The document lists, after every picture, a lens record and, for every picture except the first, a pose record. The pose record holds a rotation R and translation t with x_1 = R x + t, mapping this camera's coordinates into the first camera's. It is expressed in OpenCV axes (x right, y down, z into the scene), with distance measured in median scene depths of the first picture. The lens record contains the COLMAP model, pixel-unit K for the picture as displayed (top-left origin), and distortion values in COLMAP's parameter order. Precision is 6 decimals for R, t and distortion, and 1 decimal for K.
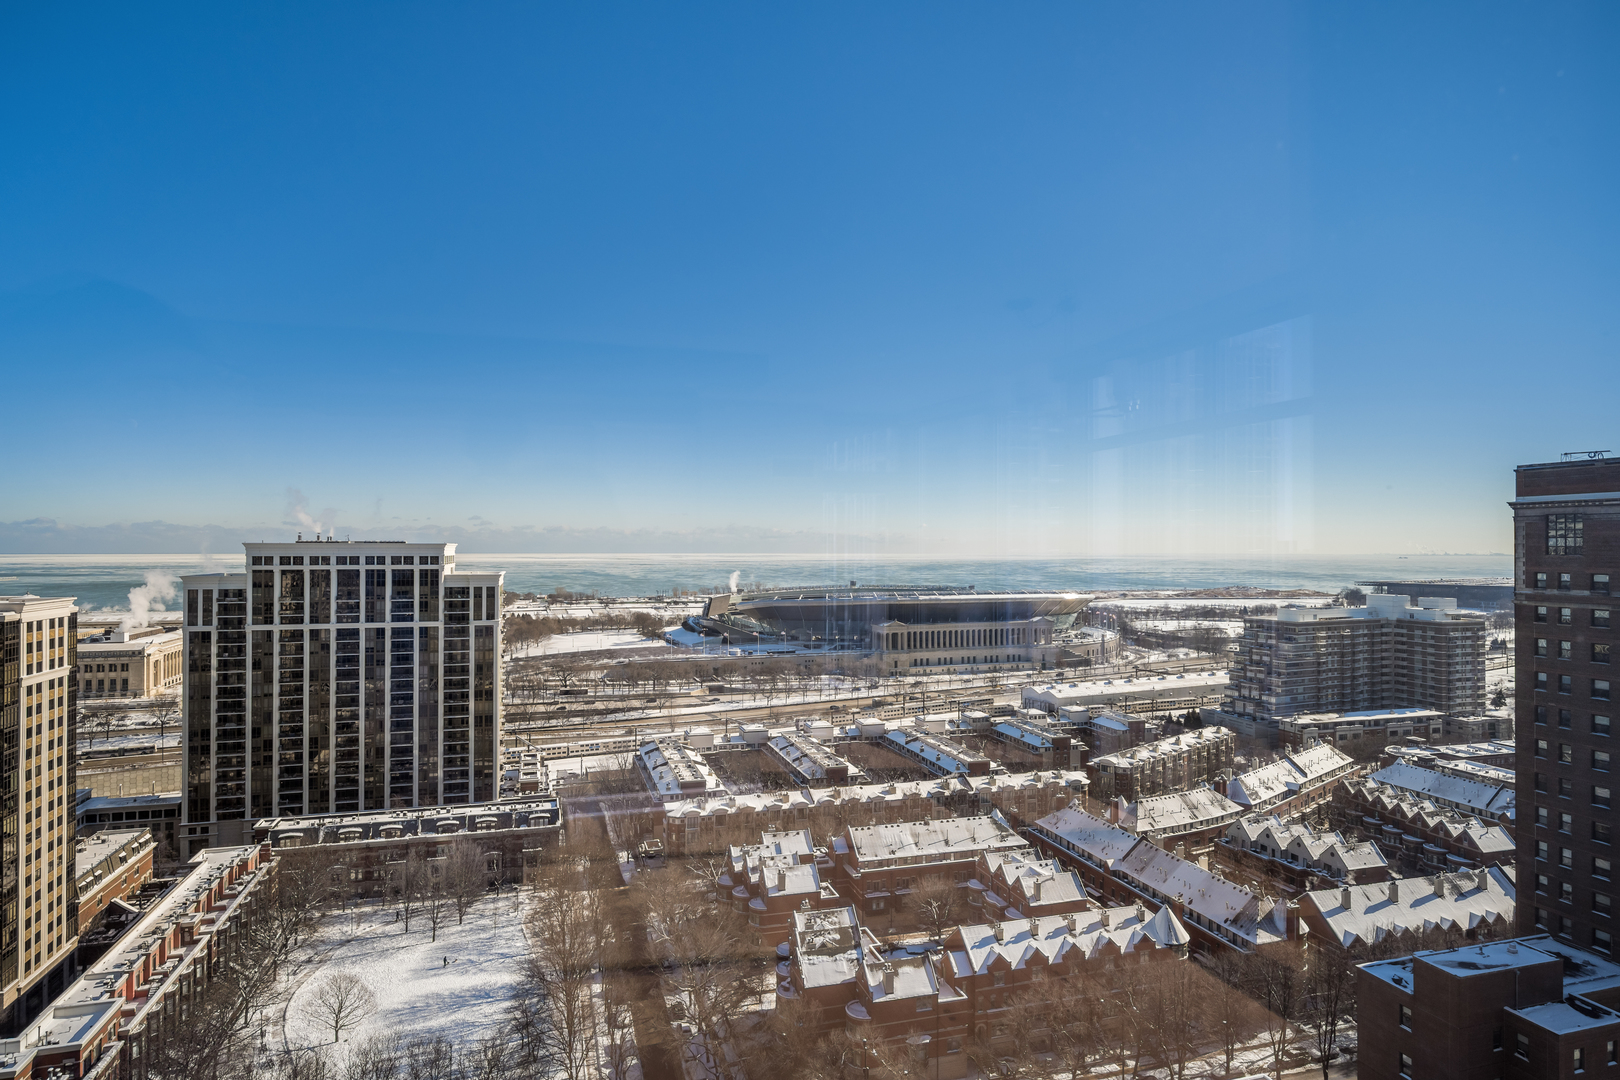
lens RADIAL K [[915.4, 0, 815.6], [0, 915.4, 543.6], [0, 0, 1]] dist [-0.004650, 0.001039]
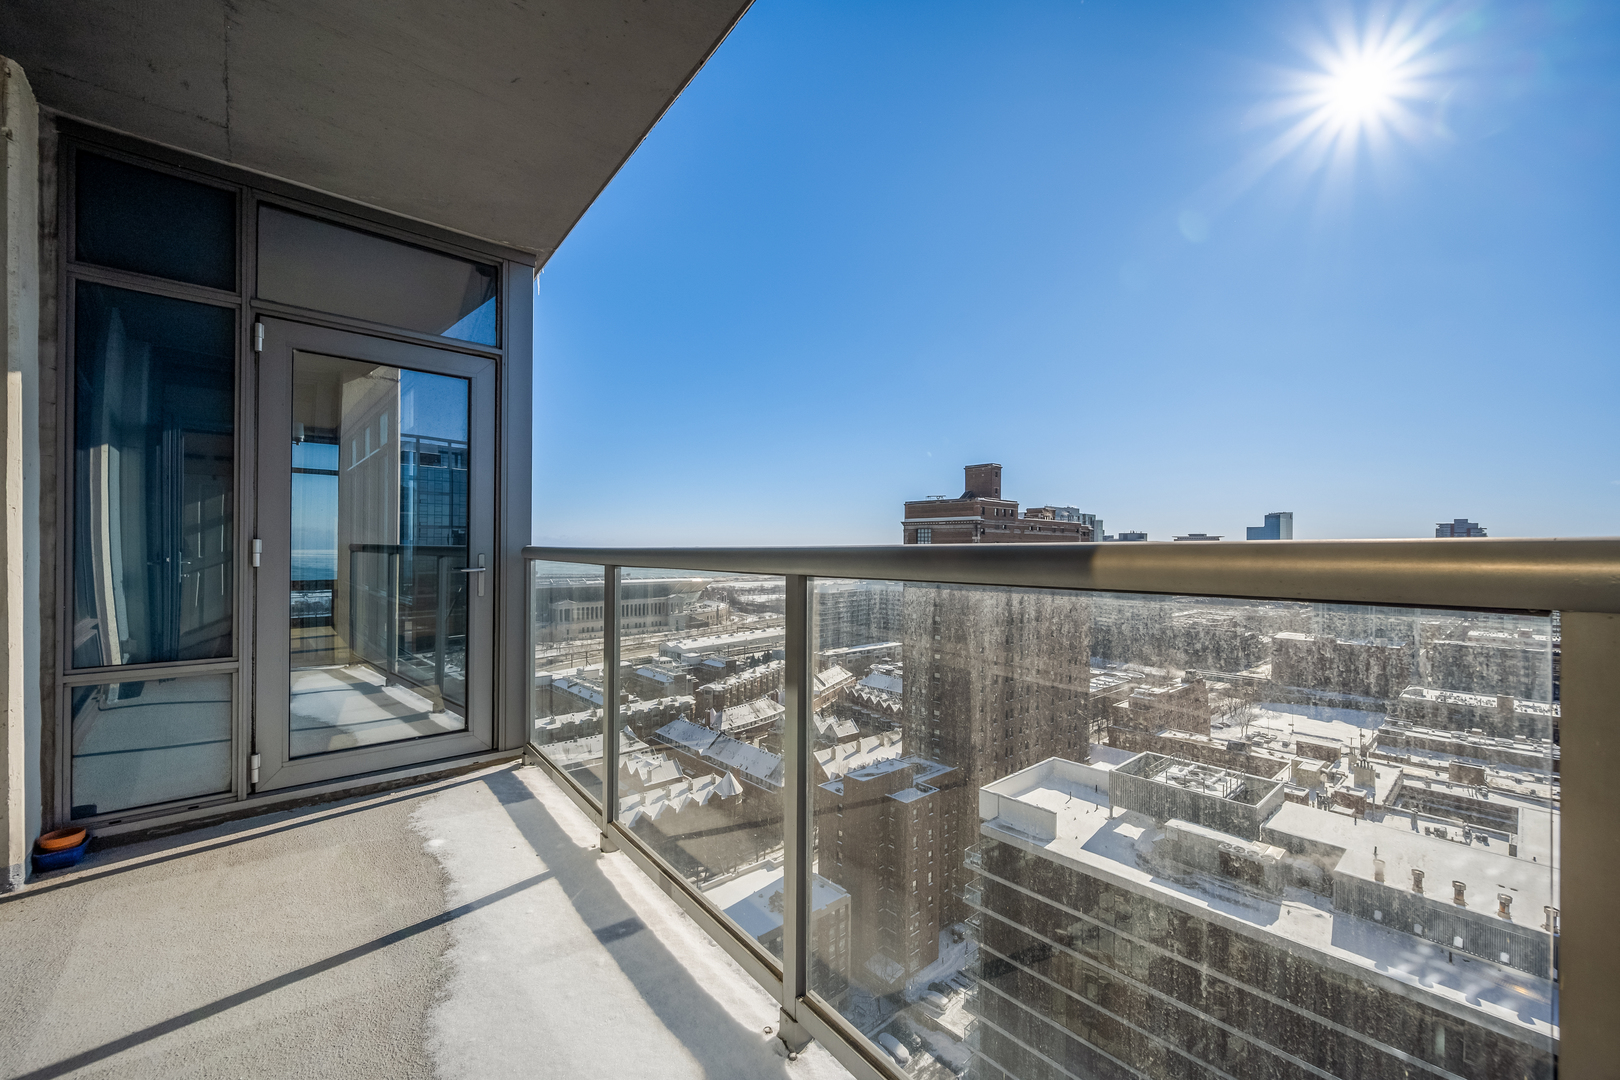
lens RADIAL K [[658.0, 0, 831.8], [0, 658.0, 552.4], [0, 0, 1]] dist [-0.000369, 0.000018]
pose [[0.904131, 0.002247, 0.427249, 0.057032], [-0.007250, 0.999923, 0.010083, 0.003061], [-0.427194, -0.012214, 0.904078, -0.102613]]
